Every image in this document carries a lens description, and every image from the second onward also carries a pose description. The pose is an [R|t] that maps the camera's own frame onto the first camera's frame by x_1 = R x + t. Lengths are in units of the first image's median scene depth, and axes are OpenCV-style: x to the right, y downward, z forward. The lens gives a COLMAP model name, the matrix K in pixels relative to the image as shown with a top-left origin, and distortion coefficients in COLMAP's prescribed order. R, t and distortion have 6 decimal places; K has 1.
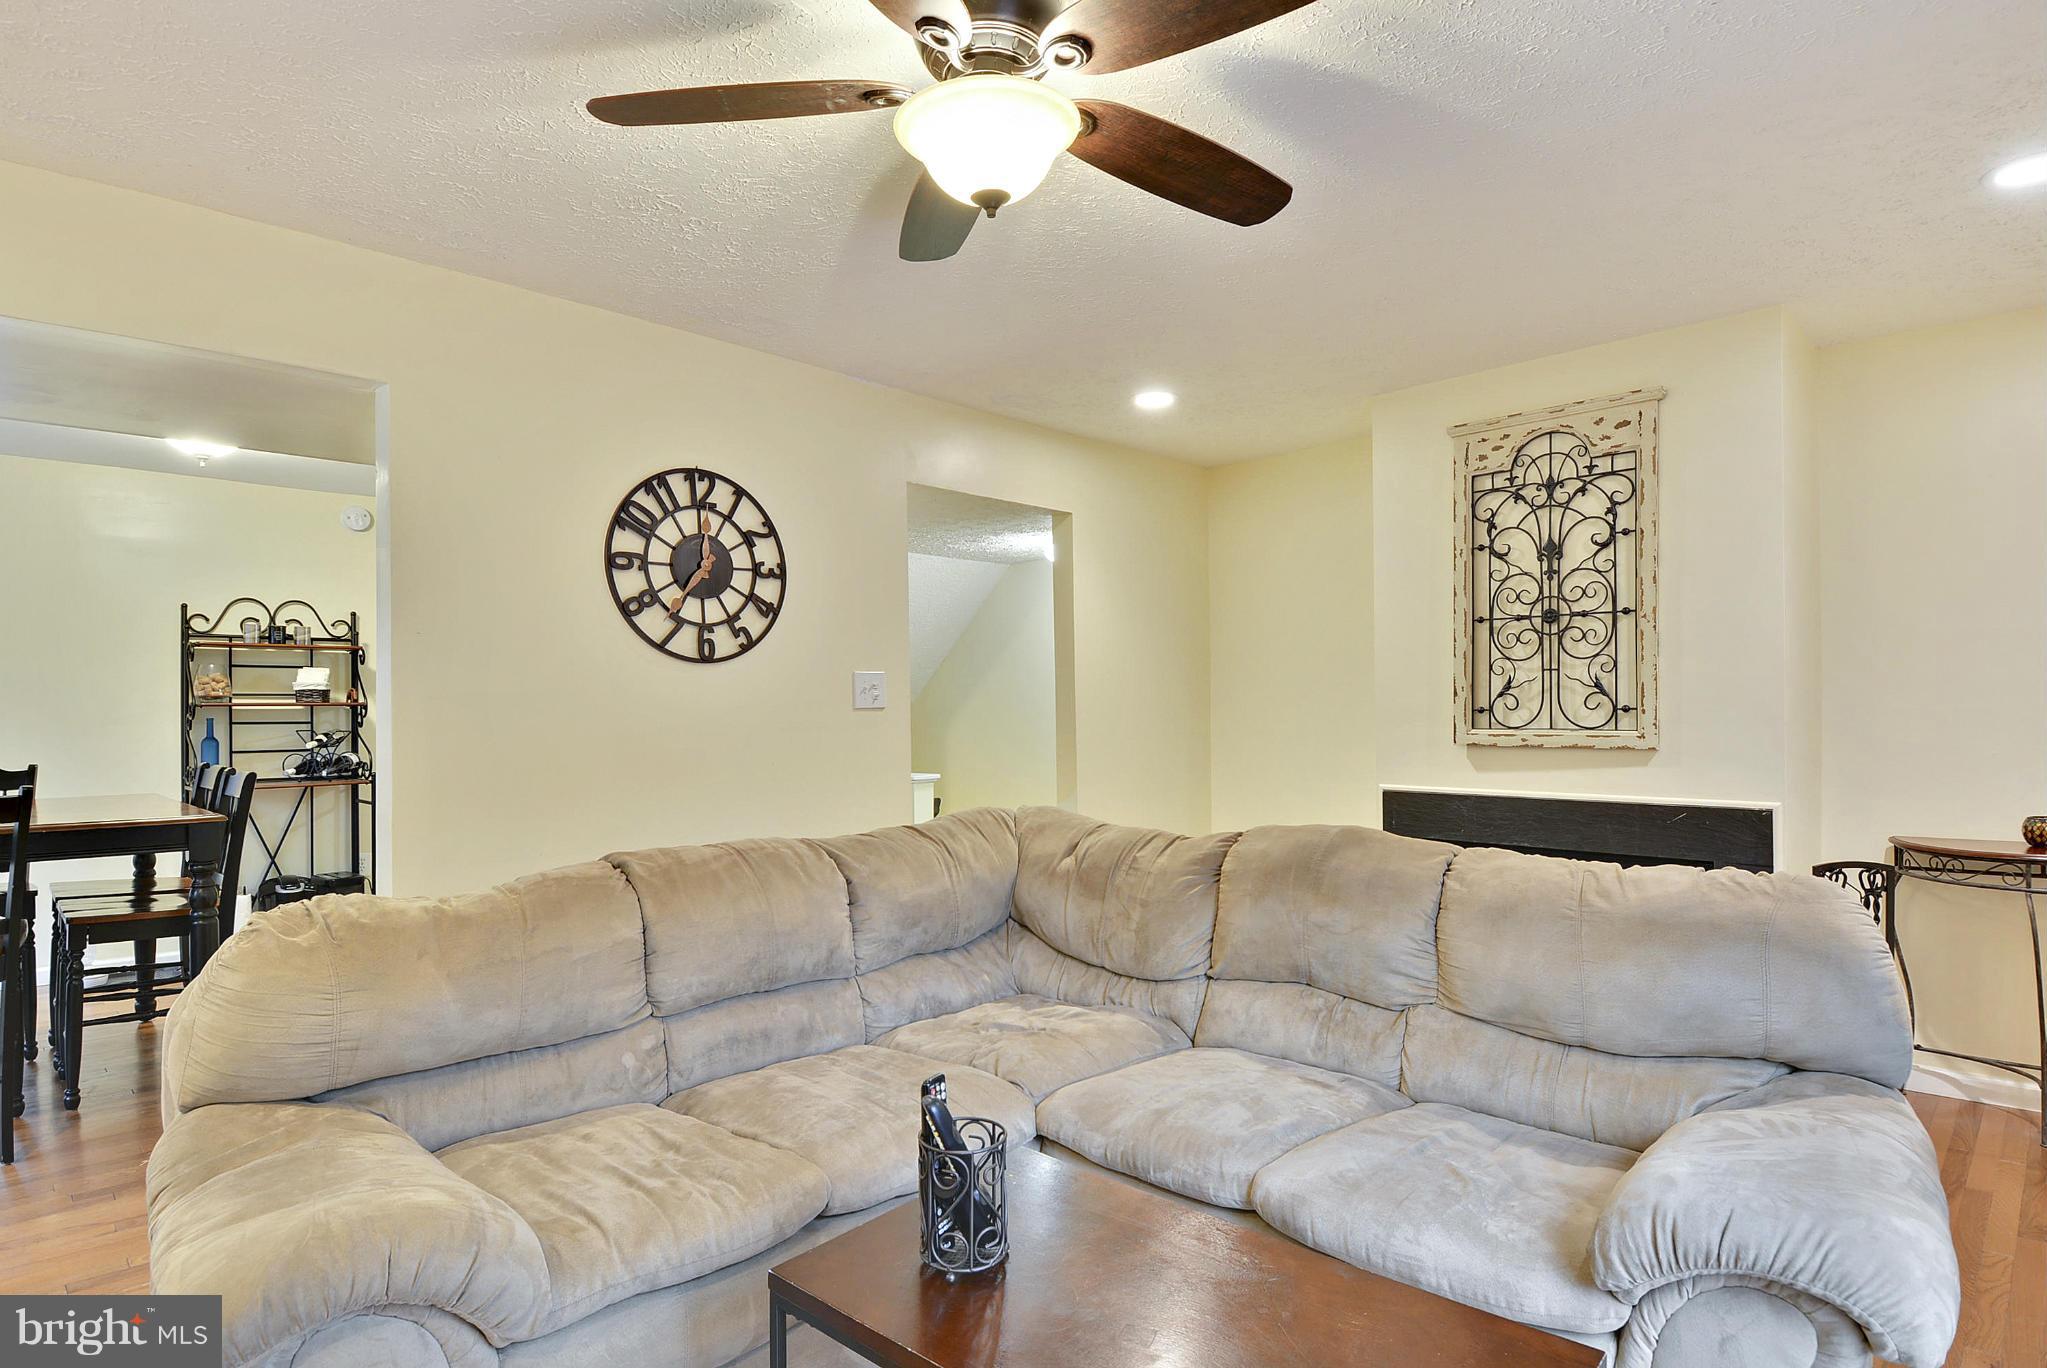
lens RADIAL K [[1059.1, 0, 1025.0], [0, 1059.1, 699.9], [0, 0, 1]] dist [-0.003319, -0.001909]
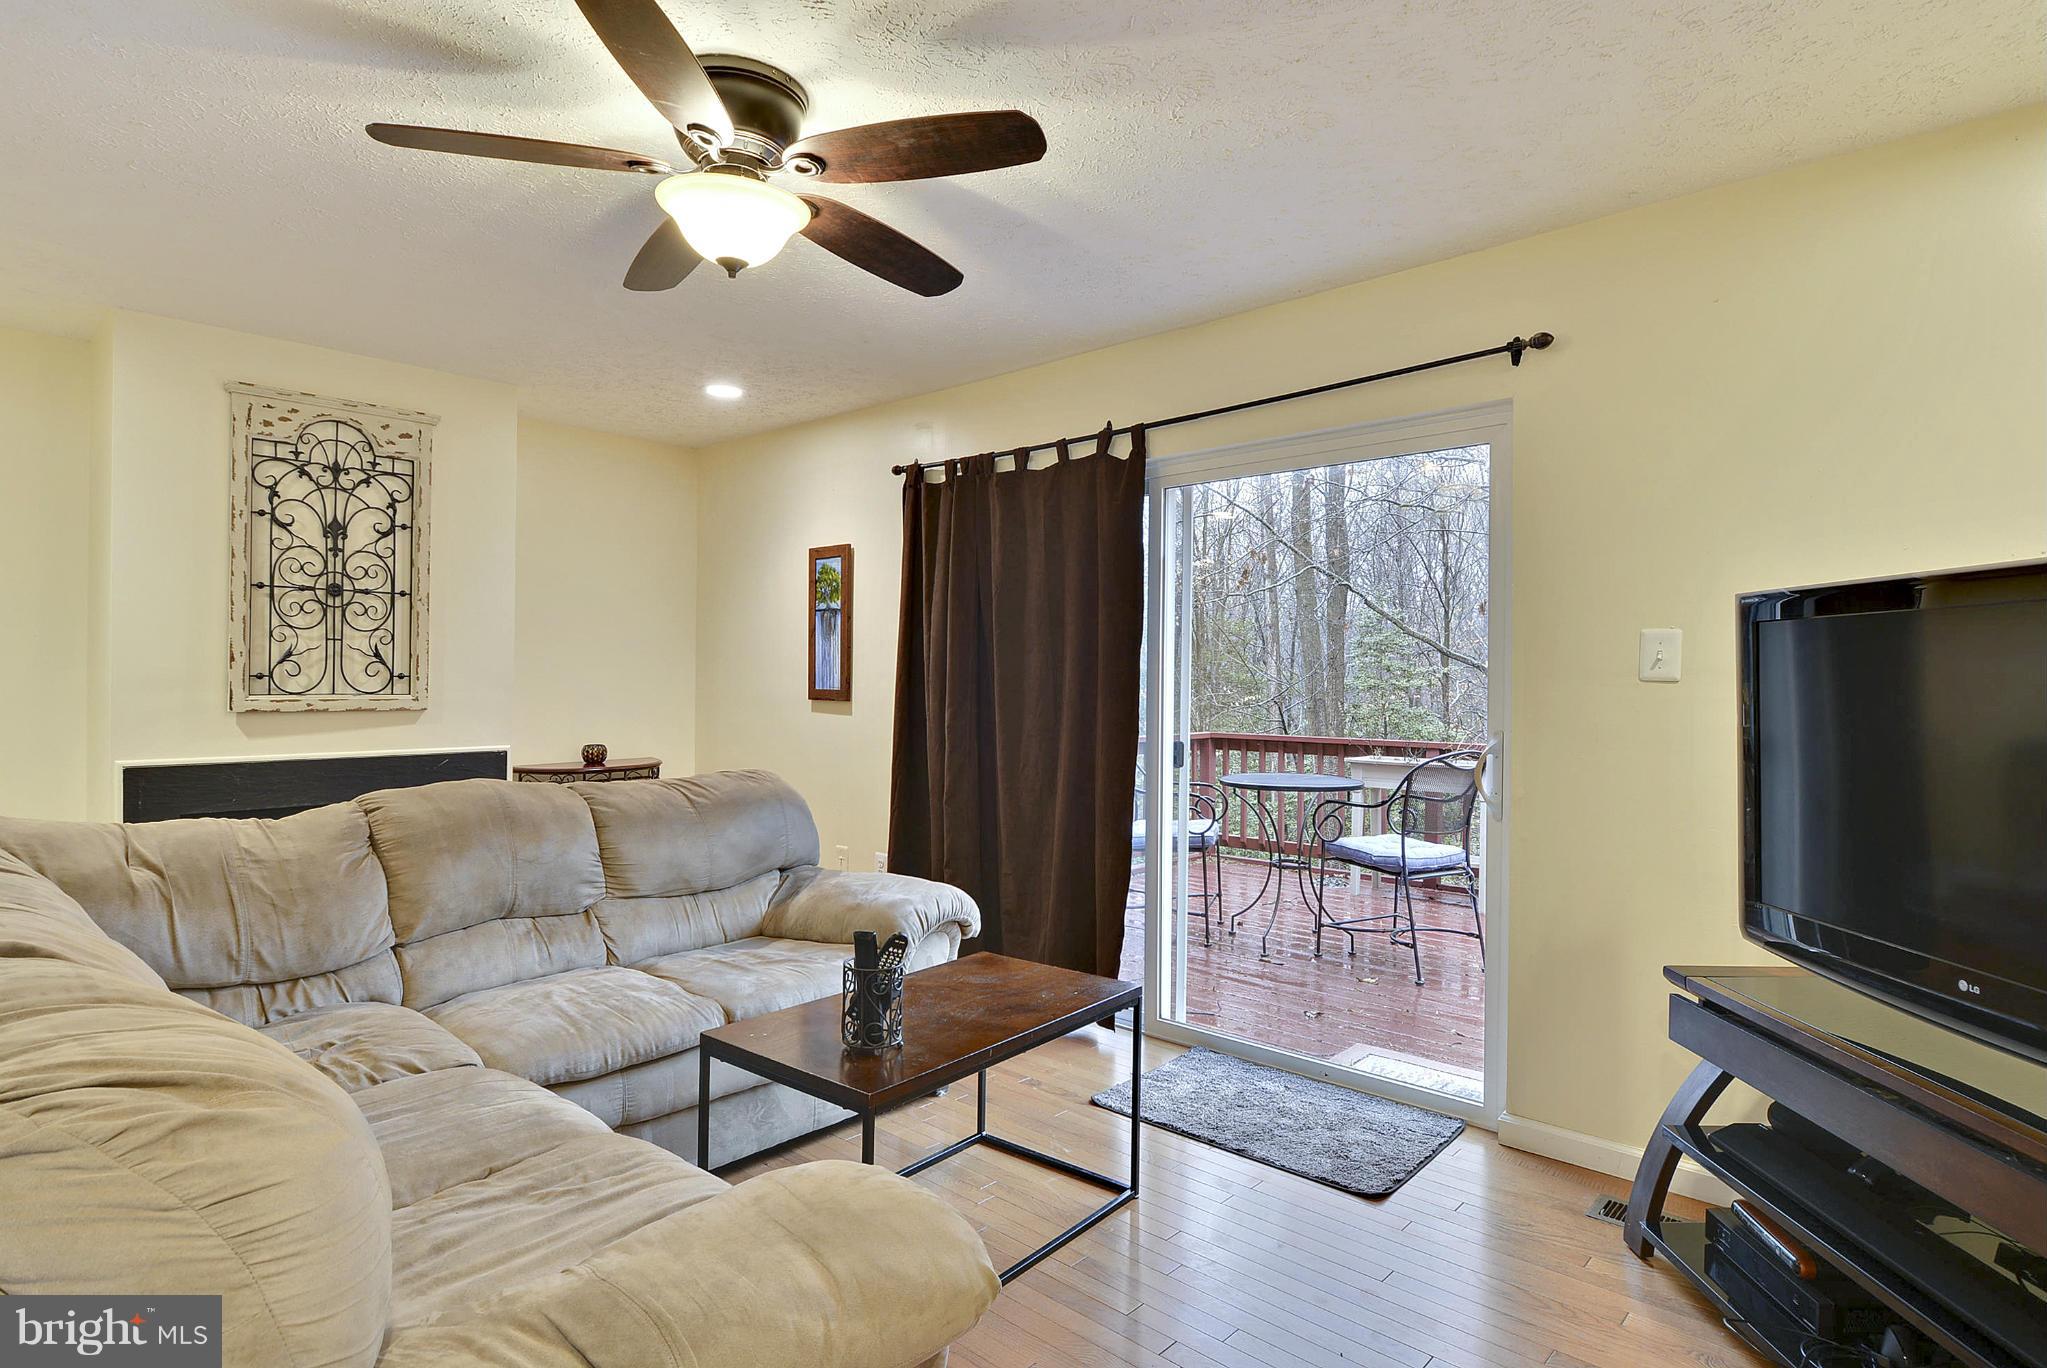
lens RADIAL K [[1075.3, 0, 1023.5], [0, 1075.3, 684.0], [0, 0, 1]] dist [-0.034231, -0.000631]
pose [[-0.052033, 0.000050, 0.998645, -0.626233], [-0.017370, 0.999849, -0.000955, 0.005967], [-0.998494, -0.017397, -0.052025, 0.348697]]
